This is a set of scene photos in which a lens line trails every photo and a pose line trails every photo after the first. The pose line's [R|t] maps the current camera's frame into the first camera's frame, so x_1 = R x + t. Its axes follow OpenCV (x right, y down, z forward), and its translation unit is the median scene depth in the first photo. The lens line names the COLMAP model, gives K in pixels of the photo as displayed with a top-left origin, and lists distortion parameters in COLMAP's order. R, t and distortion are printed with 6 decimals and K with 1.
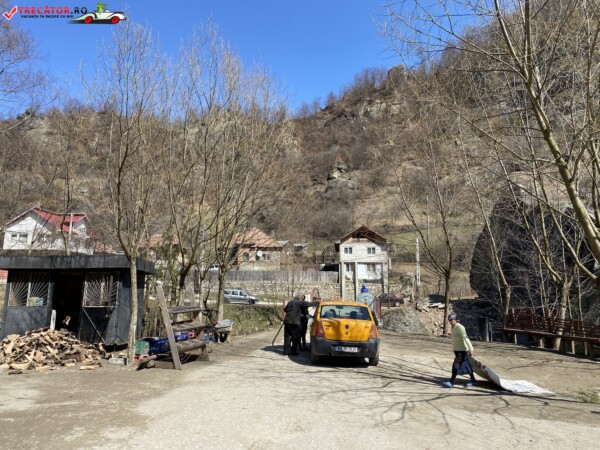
lens RADIAL K [[448.4, 0, 296.4], [0, 448.4, 222.8], [0, 0, 1]] dist [0.053517, -0.056585]
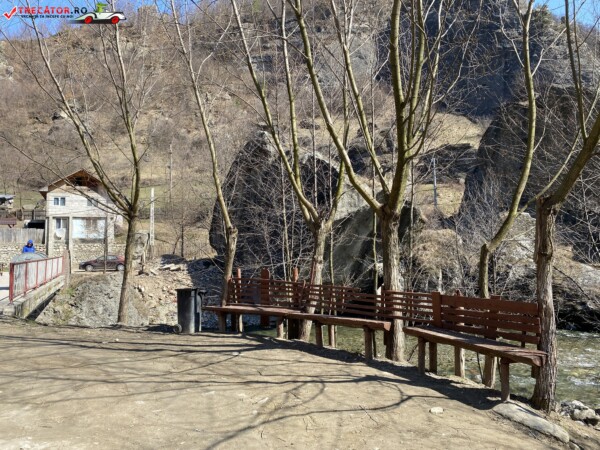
lens RADIAL K [[448.4, 0, 296.4], [0, 448.4, 222.8], [0, 0, 1]] dist [0.053517, -0.056585]
pose [[0.860315, 0.008730, 0.509688, 0.071745], [-0.051130, 0.996289, 0.069239, 0.025270], [-0.507192, -0.085628, 0.857568, 0.138788]]
